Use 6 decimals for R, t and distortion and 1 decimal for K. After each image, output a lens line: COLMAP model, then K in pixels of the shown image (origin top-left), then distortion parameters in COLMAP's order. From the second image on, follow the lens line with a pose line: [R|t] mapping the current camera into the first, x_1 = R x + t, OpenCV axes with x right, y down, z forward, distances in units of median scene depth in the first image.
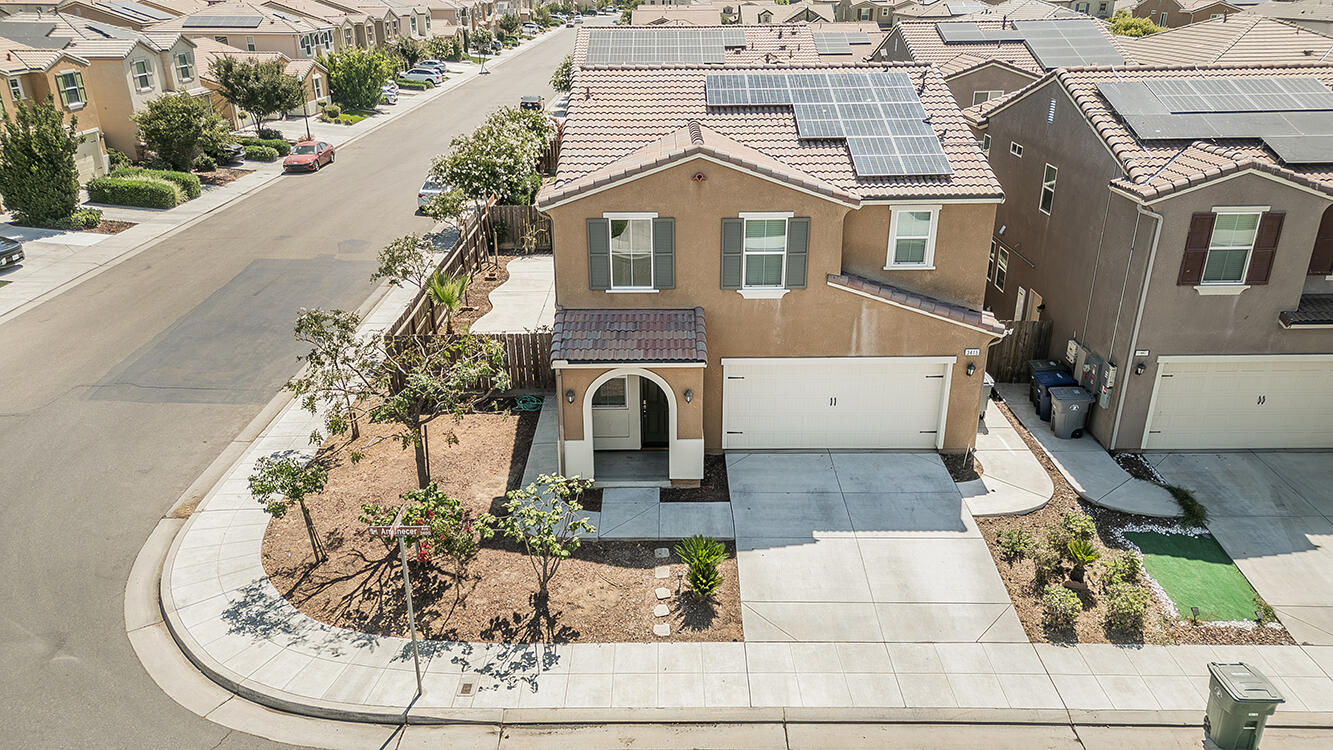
lens RADIAL K [[933.4, 0, 663.4], [0, 933.4, 372.3], [0, 0, 1]] dist [0.058854, -0.019501]
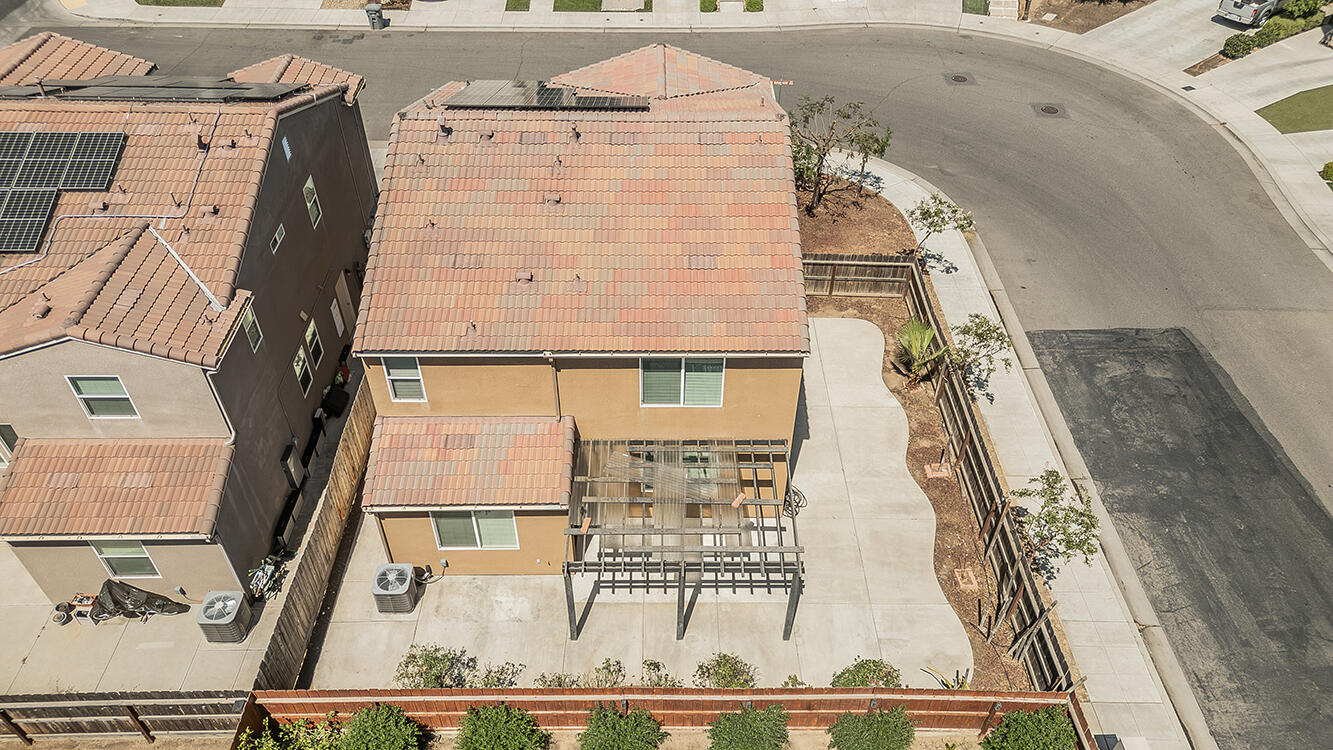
lens RADIAL K [[933.4, 0, 663.4], [0, 933.4, 372.3], [0, 0, 1]] dist [0.058854, -0.019501]
pose [[-0.999970, 0.006456, -0.004378, 0.043570], [-0.001232, 0.423484, 0.905903, -1.368673], [0.007703, 0.905880, -0.423463, 2.102664]]
